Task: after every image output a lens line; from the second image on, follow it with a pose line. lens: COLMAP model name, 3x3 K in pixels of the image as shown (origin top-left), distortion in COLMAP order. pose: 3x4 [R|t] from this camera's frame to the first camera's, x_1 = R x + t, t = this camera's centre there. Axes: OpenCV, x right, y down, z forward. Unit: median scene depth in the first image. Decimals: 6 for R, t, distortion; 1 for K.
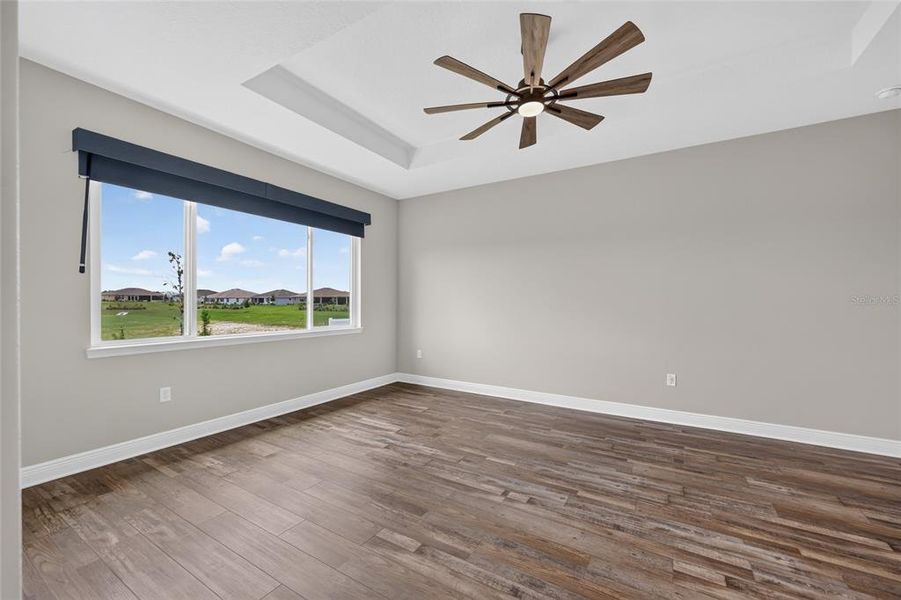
lens RADIAL K [[363.8, 0, 452.2], [0, 363.8, 305.1], [0, 0, 1]] dist [0.001466, 0.000174]
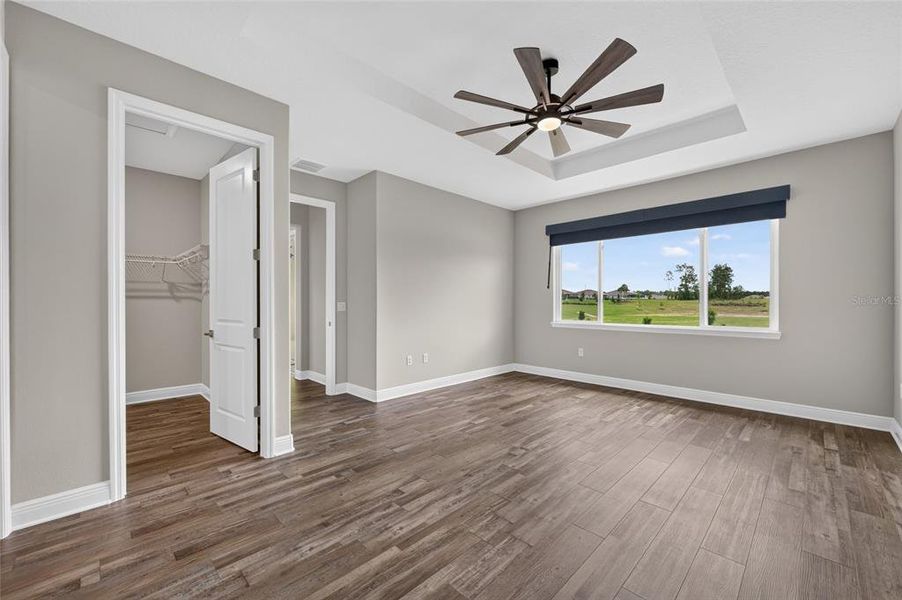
lens RADIAL K [[360.0, 0, 451.0], [0, 360.0, 300.0], [0, 0, 1]] dist [0.001049, 0.000021]
pose [[-0.244105, -0.009694, -0.969700, 1.316632], [-0.009210, 0.999928, -0.007678, 0.006506], [0.969705, 0.007057, -0.244176, 0.964313]]
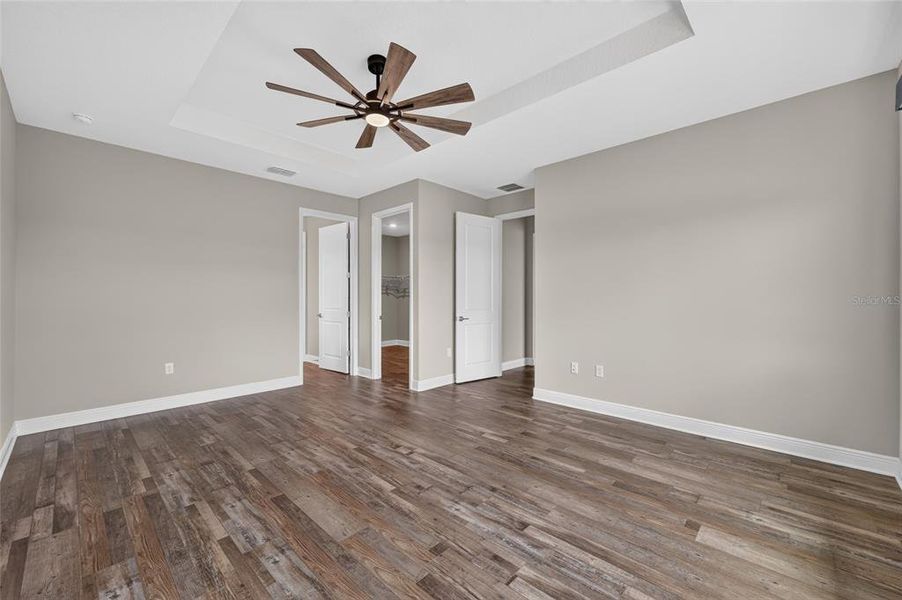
lens RADIAL K [[362.3, 0, 452.1], [0, 362.3, 301.2], [0, 0, 1]] dist [0.000639, 0.000073]
pose [[-0.977024, -0.005100, 0.213068, -0.227762], [-0.001560, 0.999858, 0.016781, -0.014399], [-0.213123, 0.016063, -0.976893, 1.969363]]
